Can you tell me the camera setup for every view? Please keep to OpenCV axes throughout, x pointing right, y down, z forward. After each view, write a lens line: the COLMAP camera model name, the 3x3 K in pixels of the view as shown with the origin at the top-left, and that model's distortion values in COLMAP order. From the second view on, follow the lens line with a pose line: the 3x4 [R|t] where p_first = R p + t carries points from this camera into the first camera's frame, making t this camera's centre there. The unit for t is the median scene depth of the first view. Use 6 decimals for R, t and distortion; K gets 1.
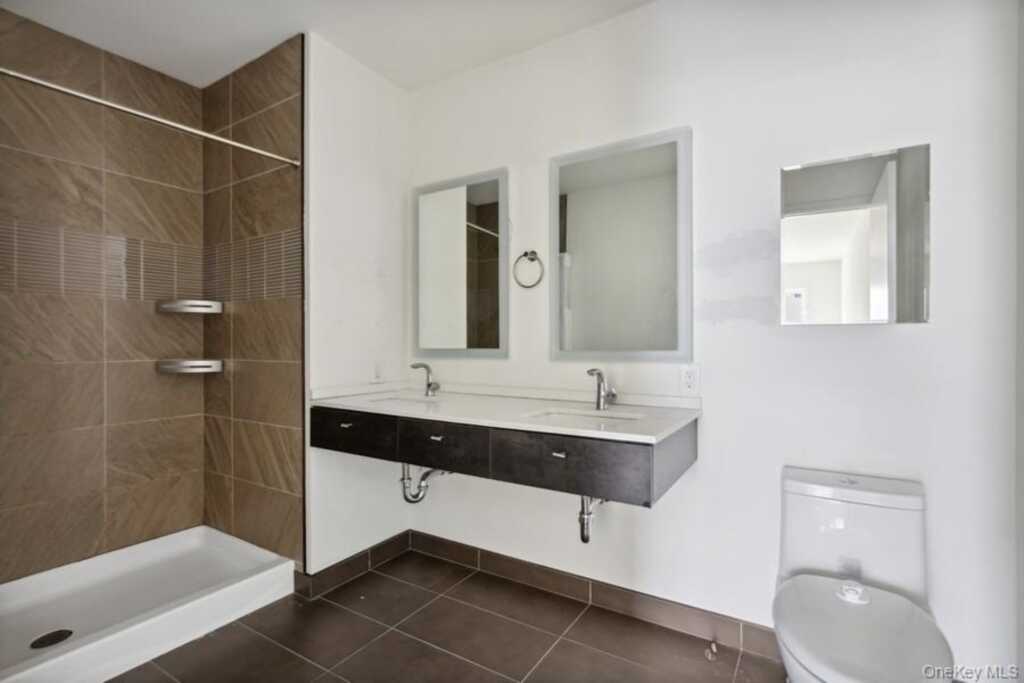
lens RADIAL K [[507.9, 0, 512.0], [0, 507.9, 341.5], [0, 0, 1]] dist [0.043578, 0.000110]
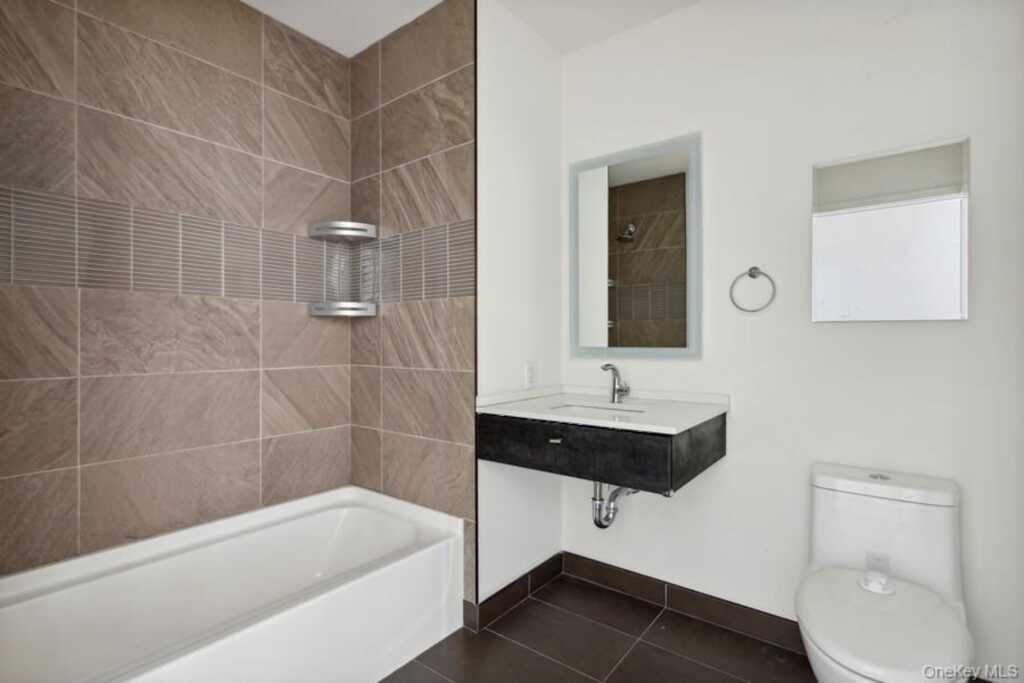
lens RADIAL K [[497.2, 0, 512.9], [0, 497.2, 339.7], [0, 0, 1]] dist [0.001713, 0.000302]
pose [[0.999589, 0.000773, -0.028652, -0.279263], [-0.000599, 0.999981, 0.006084, -0.003473], [0.028656, -0.006065, 0.999571, 0.141053]]
